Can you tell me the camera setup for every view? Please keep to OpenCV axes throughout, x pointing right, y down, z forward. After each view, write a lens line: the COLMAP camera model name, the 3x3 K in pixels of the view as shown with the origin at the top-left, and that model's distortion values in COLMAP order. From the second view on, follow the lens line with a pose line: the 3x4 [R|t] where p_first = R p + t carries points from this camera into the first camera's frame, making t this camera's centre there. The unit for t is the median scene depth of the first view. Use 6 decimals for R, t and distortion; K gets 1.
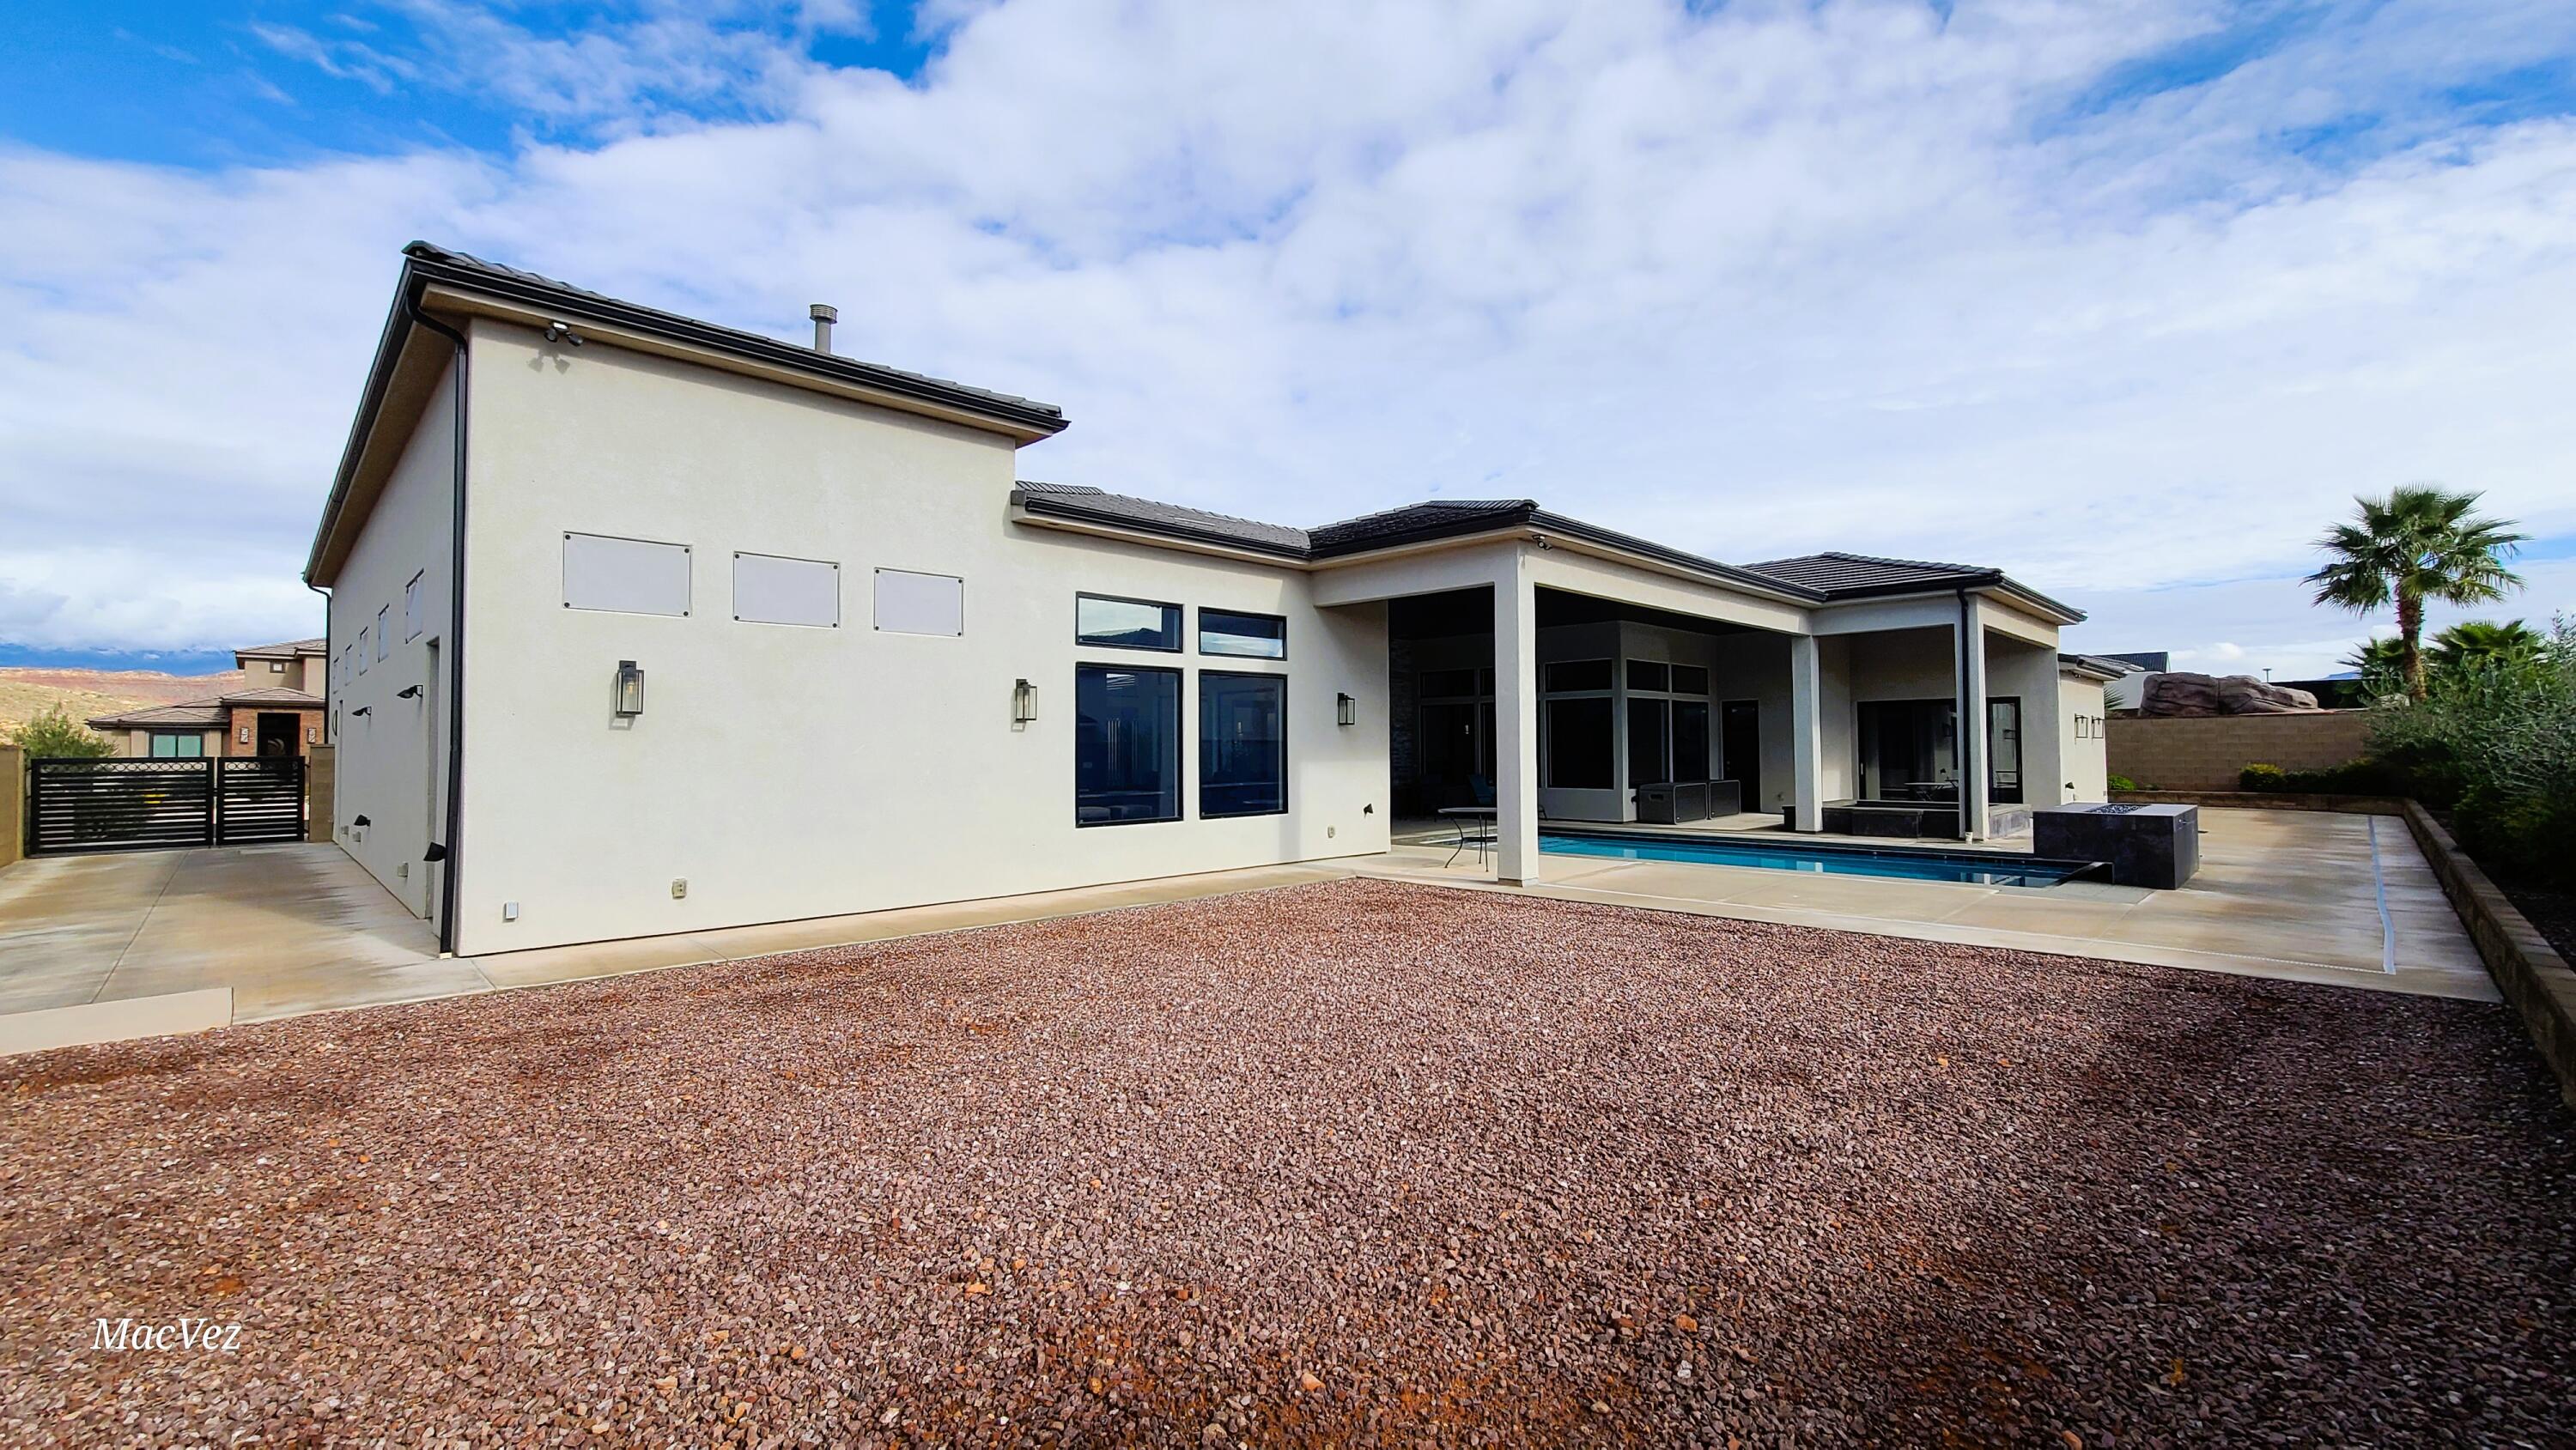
lens RADIAL K [[1050.7, 0, 1295.6], [0, 1050.7, 720.7], [0, 0, 1]] dist [-0.004740, -0.000369]
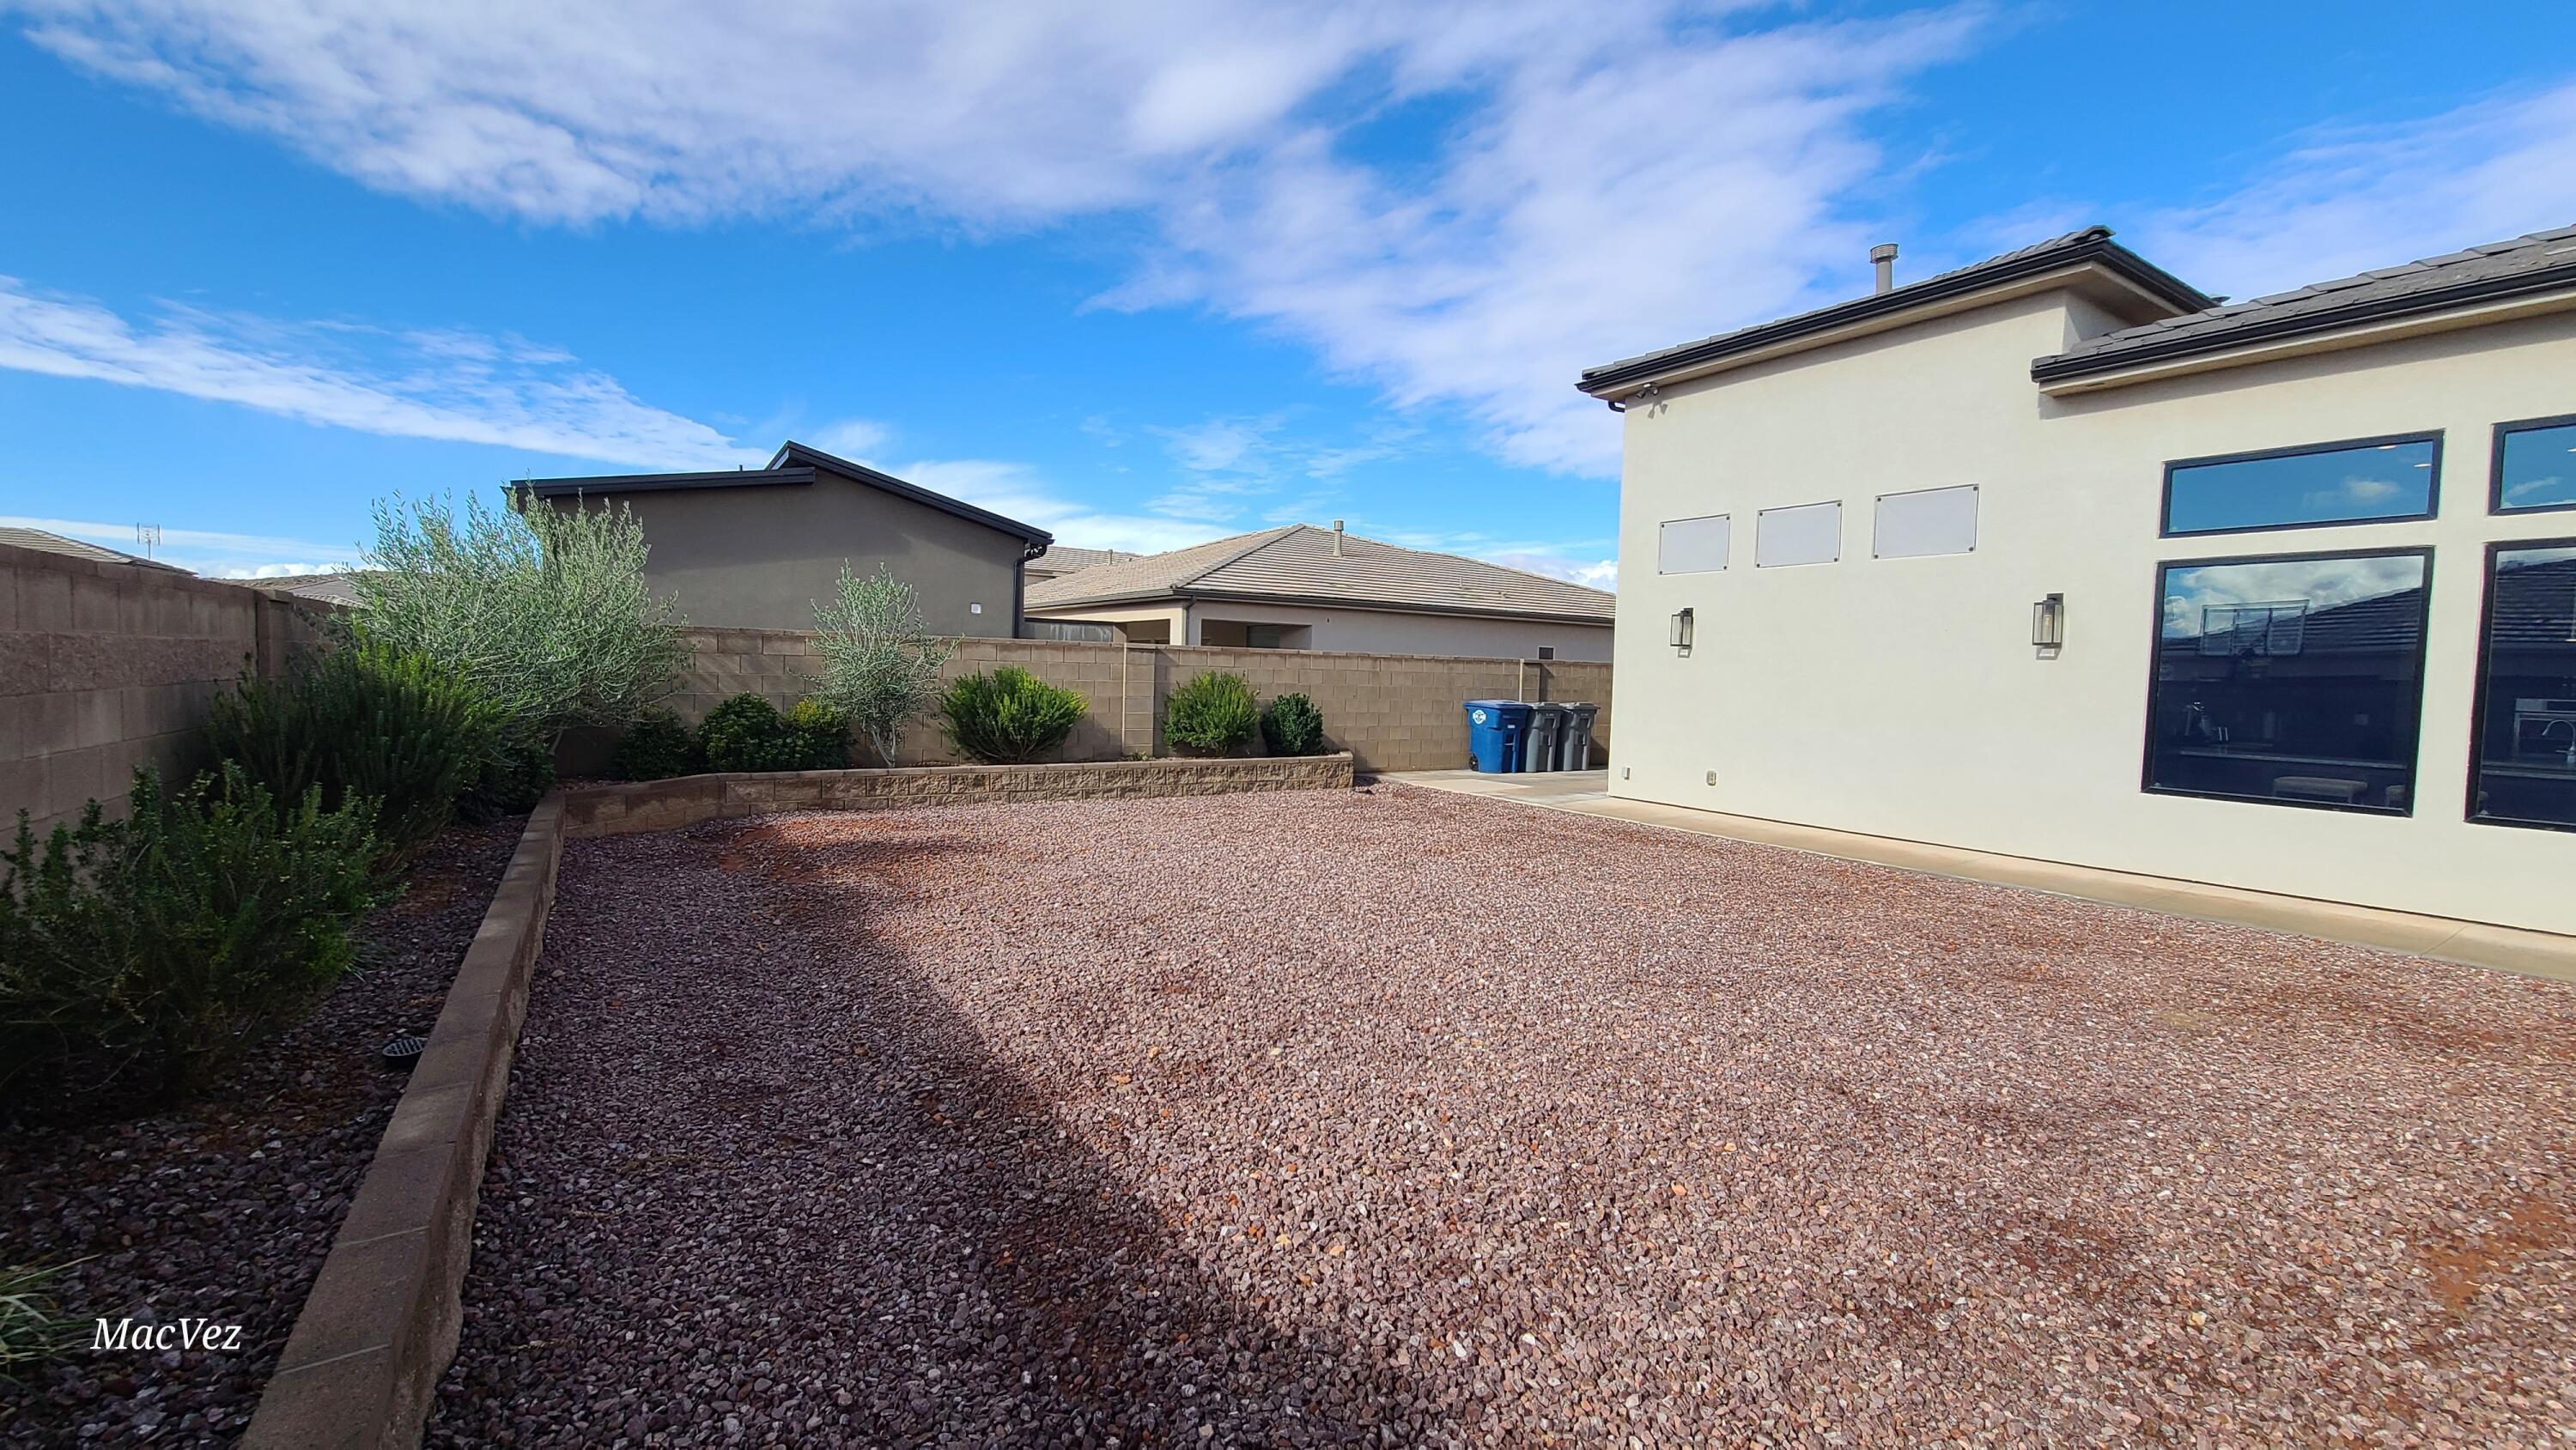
lens RADIAL K [[1069.8, 0, 1290.8], [0, 1069.8, 712.6], [0, 0, 1]] dist [0.011049, -0.000112]
pose [[-0.203567, 0.043192, -0.978108, 0.575855], [0.000315, 0.999029, 0.044051, 0.012837], [0.979061, 0.008659, -0.203383, 0.519328]]
